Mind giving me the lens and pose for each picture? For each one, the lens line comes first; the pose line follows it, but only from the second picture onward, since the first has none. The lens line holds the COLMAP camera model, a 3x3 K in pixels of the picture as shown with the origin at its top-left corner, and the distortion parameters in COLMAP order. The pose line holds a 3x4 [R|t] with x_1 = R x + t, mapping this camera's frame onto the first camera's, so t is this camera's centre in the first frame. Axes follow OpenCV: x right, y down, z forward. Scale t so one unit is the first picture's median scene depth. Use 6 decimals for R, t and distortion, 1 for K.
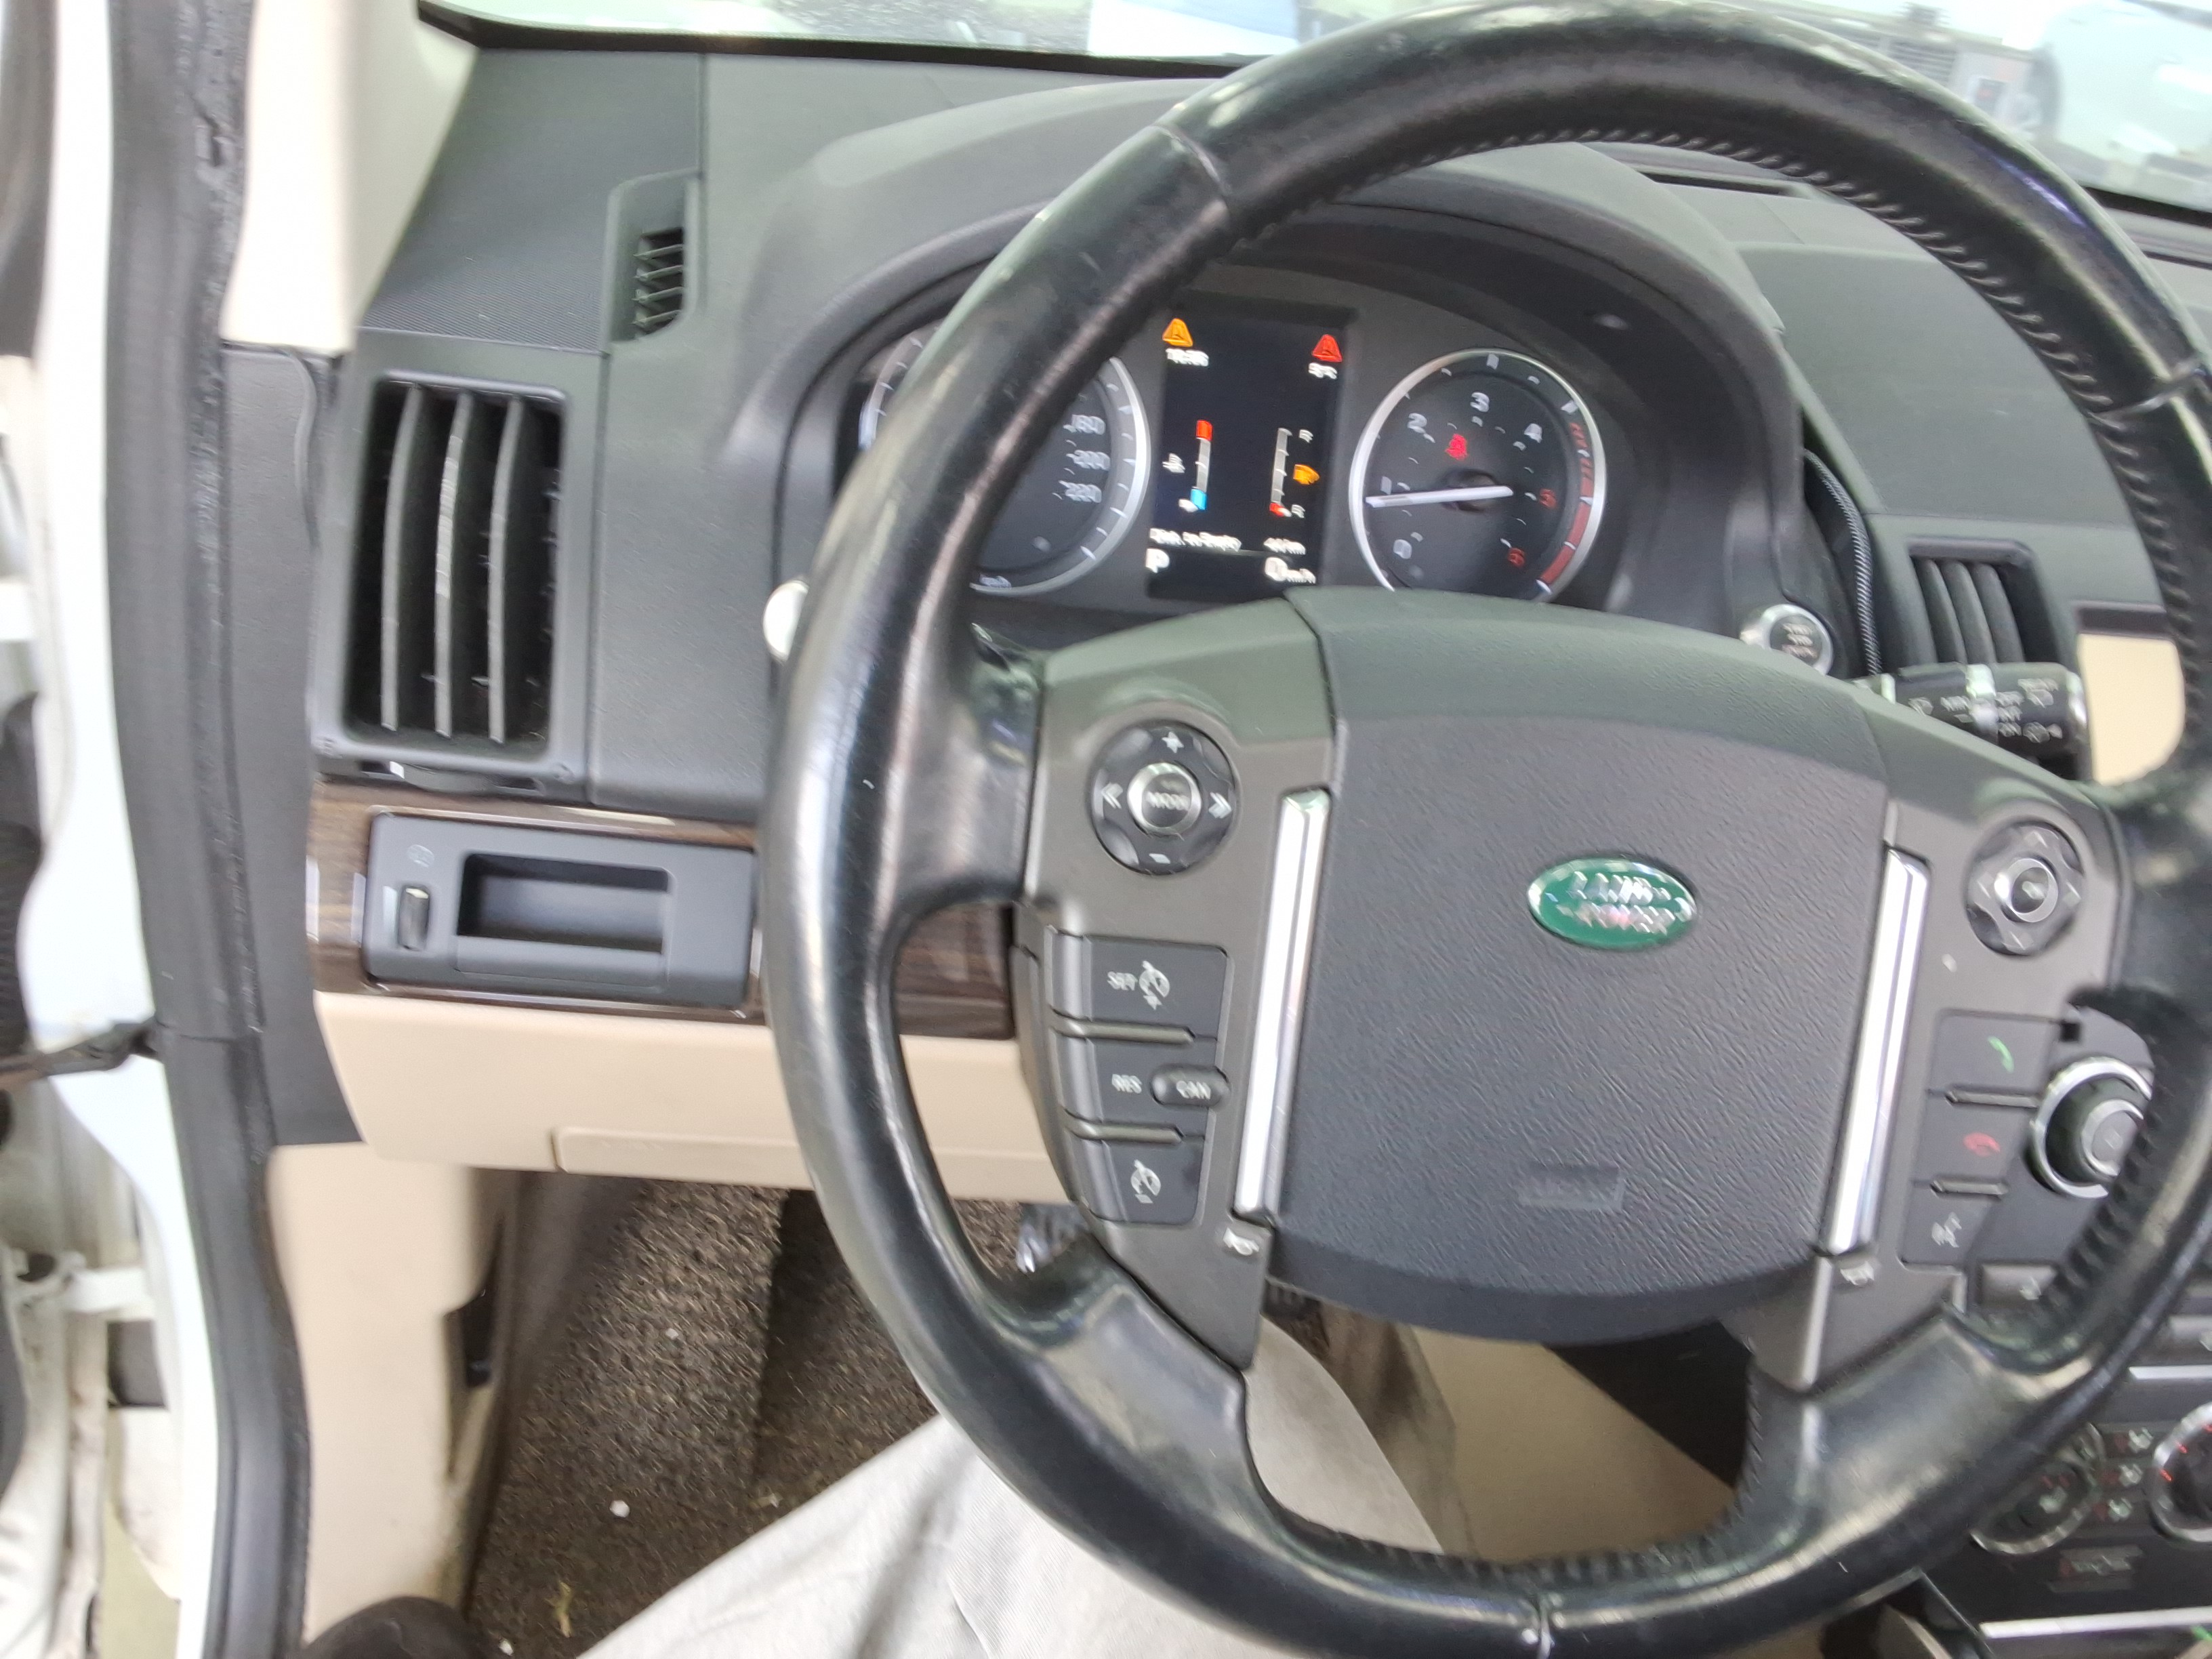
lens RADIAL K [[1773.1, 0, 1102.0], [0, 1773.1, 874.4], [0, 0, 1]] dist [0.142479, -0.234645]
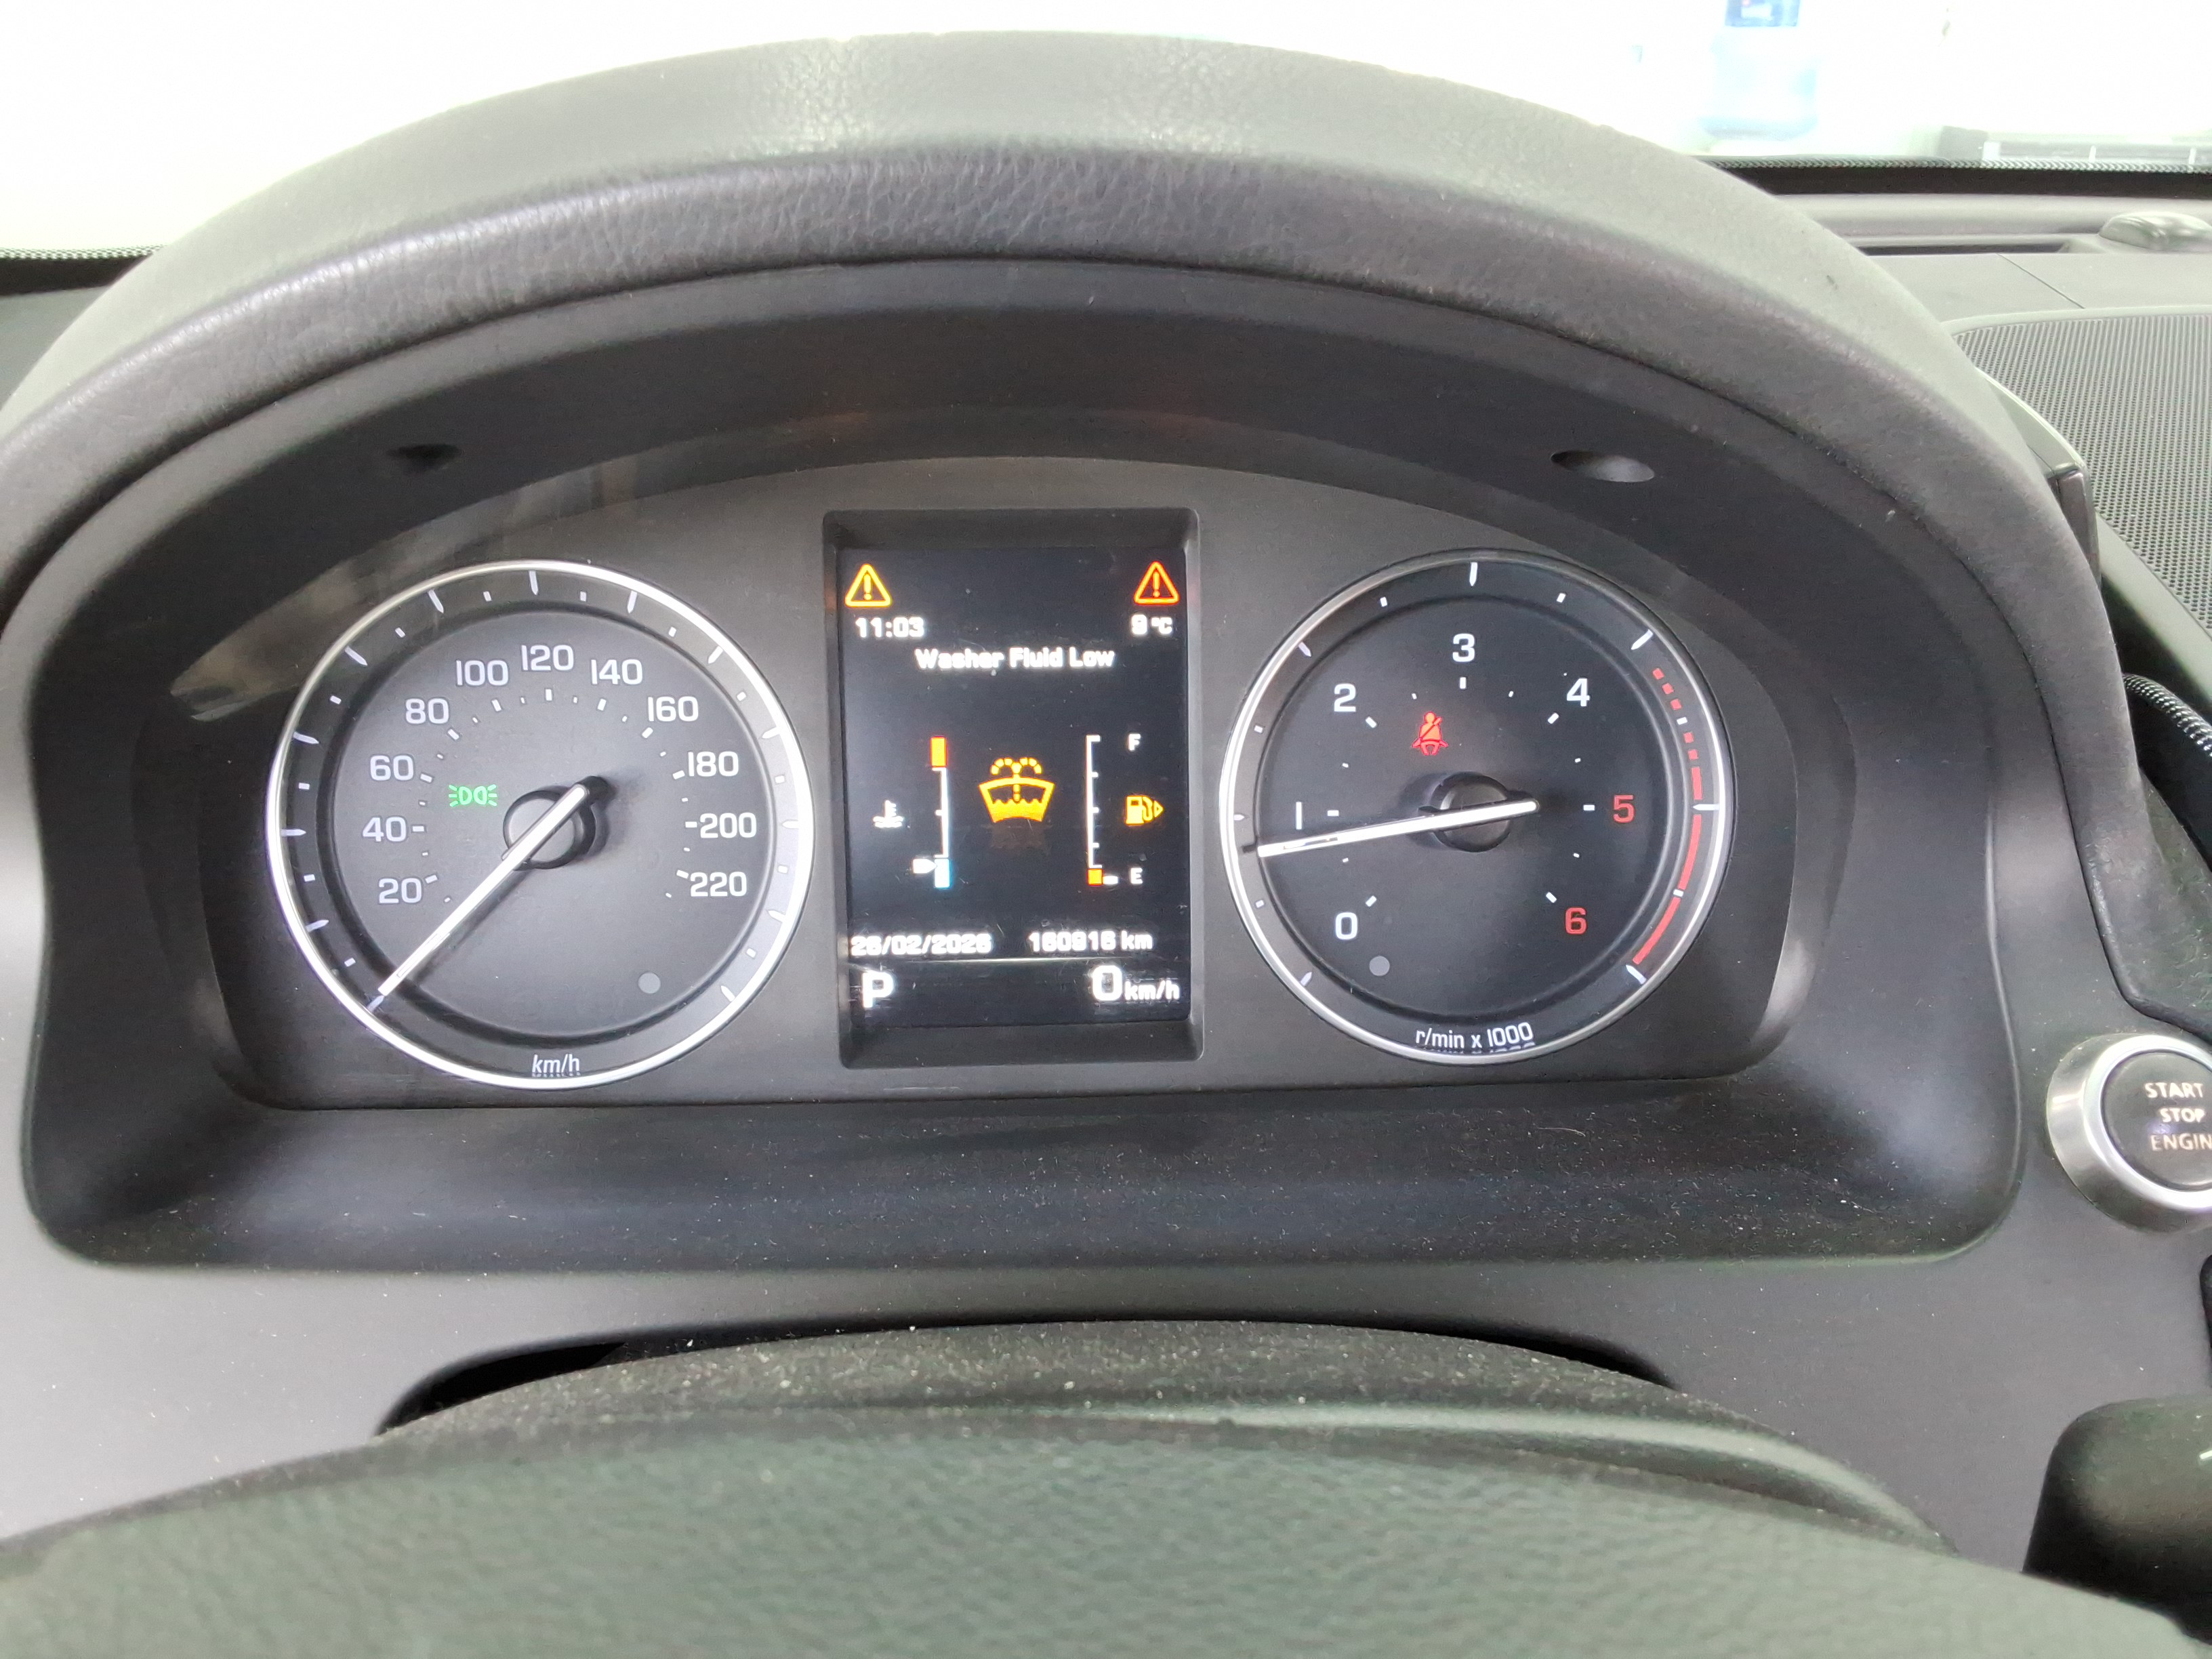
lens RADIAL K [[1755.0, 0, 1114.2], [0, 1755.0, 868.4], [0, 0, 1]] dist [0.137767, -0.234604]
pose [[0.980626, -0.083068, -0.177406, 0.204099], [0.058499, 0.988494, -0.139492, -0.136045], [0.186952, 0.126411, 0.974202, 0.494275]]
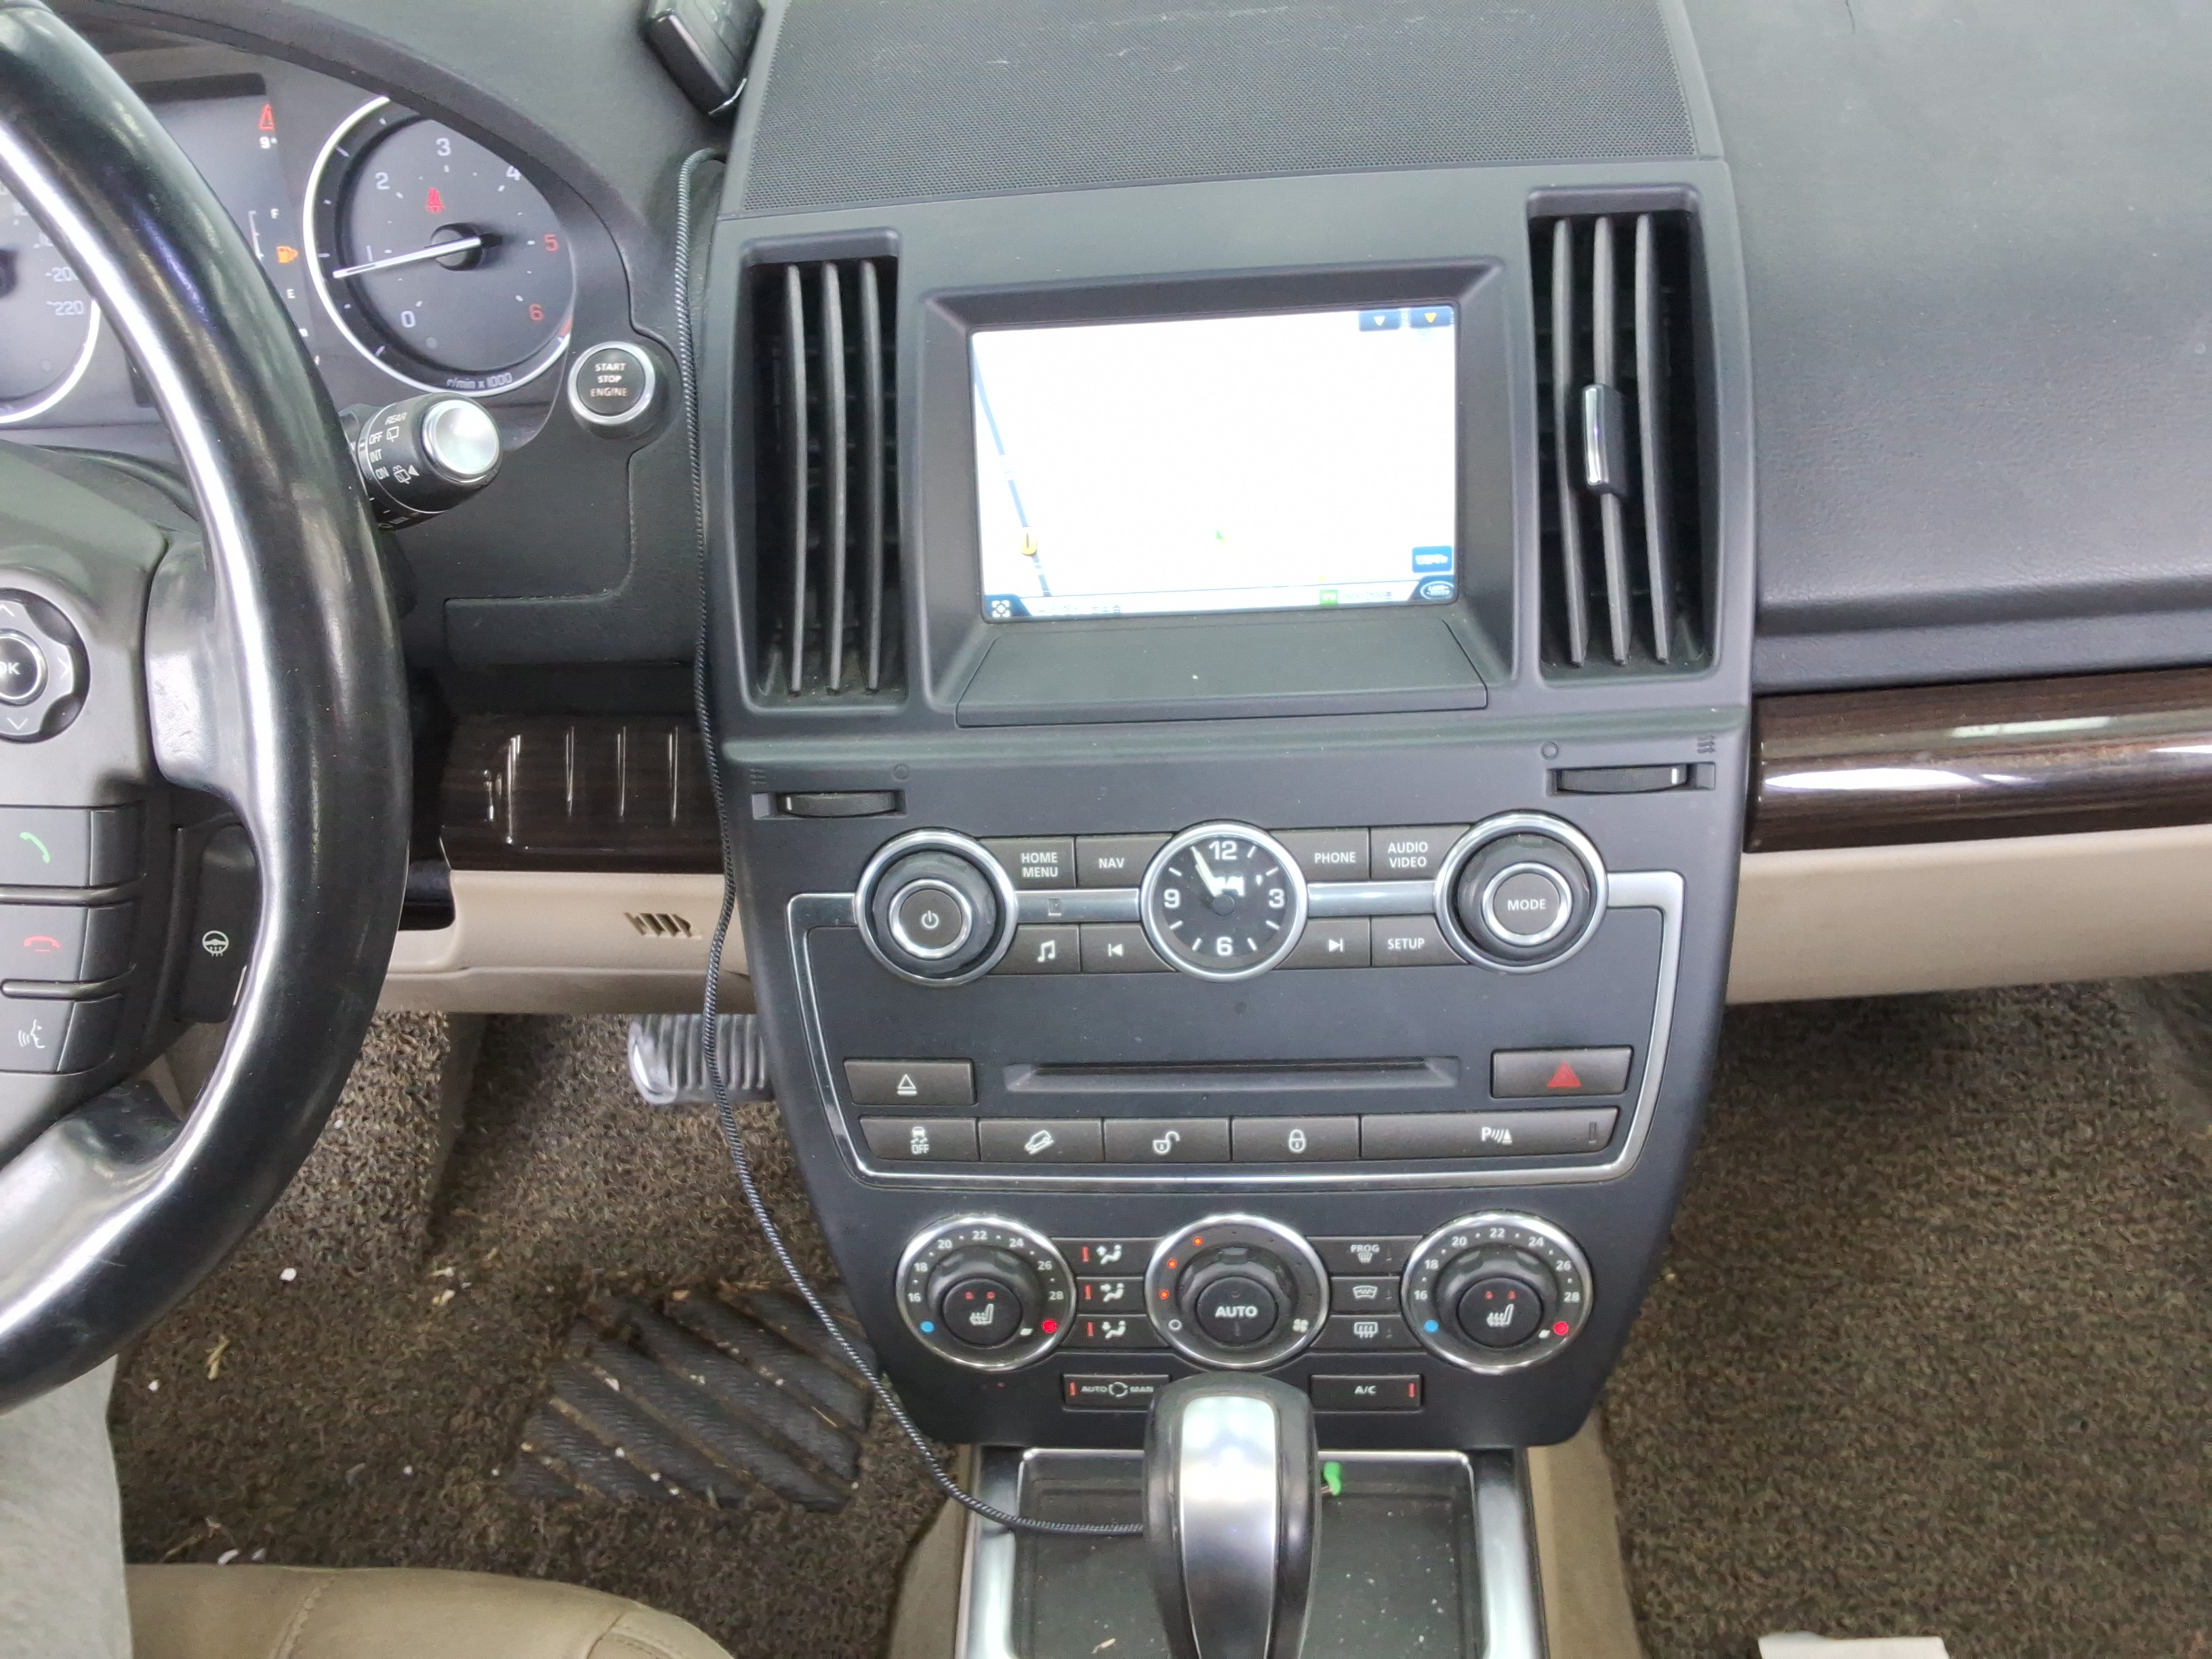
lens RADIAL K [[1773.1, 0, 1102.0], [0, 1773.1, 874.4], [0, 0, 1]] dist [0.142479, -0.234645]
pose [[0.946797, -0.034397, -0.319989, 0.846032], [0.070954, 0.992117, 0.103293, 0.036553], [0.313913, -0.120501, 0.941774, 0.191882]]
